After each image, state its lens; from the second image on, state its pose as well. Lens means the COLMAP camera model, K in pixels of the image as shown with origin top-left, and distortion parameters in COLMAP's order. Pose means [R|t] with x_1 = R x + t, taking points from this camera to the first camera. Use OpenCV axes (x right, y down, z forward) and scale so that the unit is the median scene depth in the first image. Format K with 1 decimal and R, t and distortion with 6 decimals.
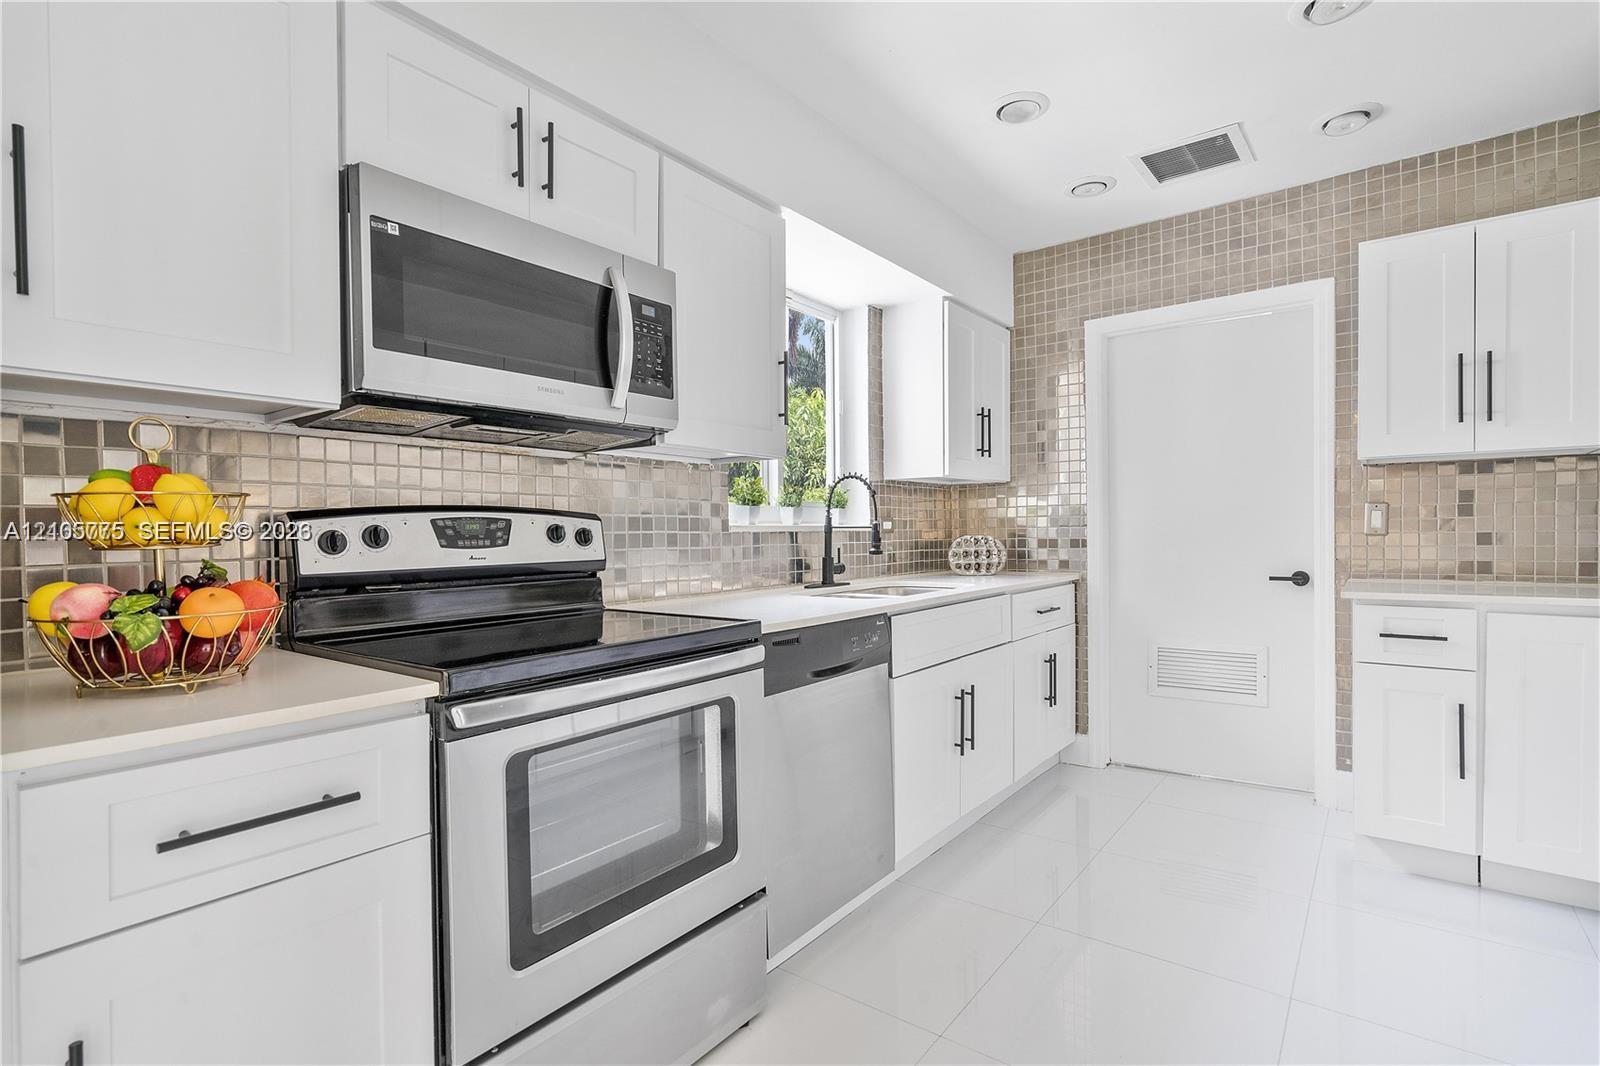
lens RADIAL K [[769.1, 0, 800.0], [0, 769.1, 533.0], [0, 0, 1]] dist [0.001142, 0.001982]
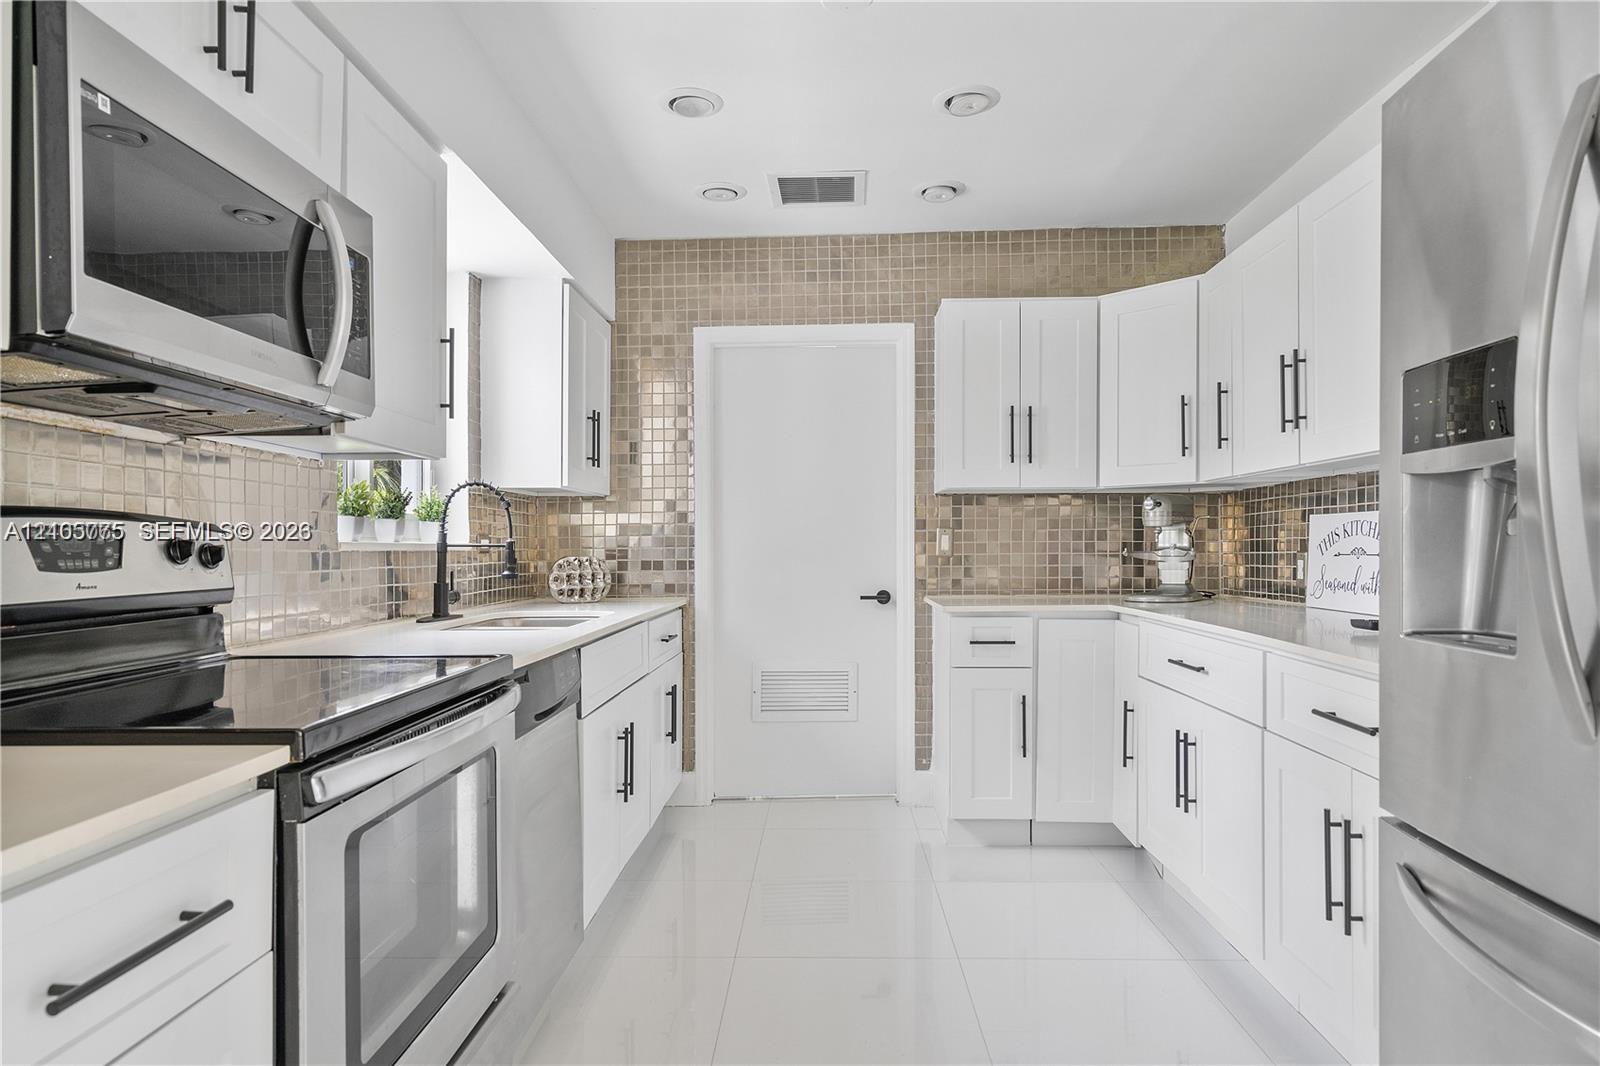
lens RADIAL K [[955.3, 0, 796.5], [0, 955.3, 540.4], [0, 0, 1]] dist [0.002749, 0.001372]
pose [[0.818193, 0.011250, 0.574834, -0.230237], [-0.002094, 0.999860, -0.016588, 0.002814], [-0.574940, 0.012368, 0.818102, -0.021294]]
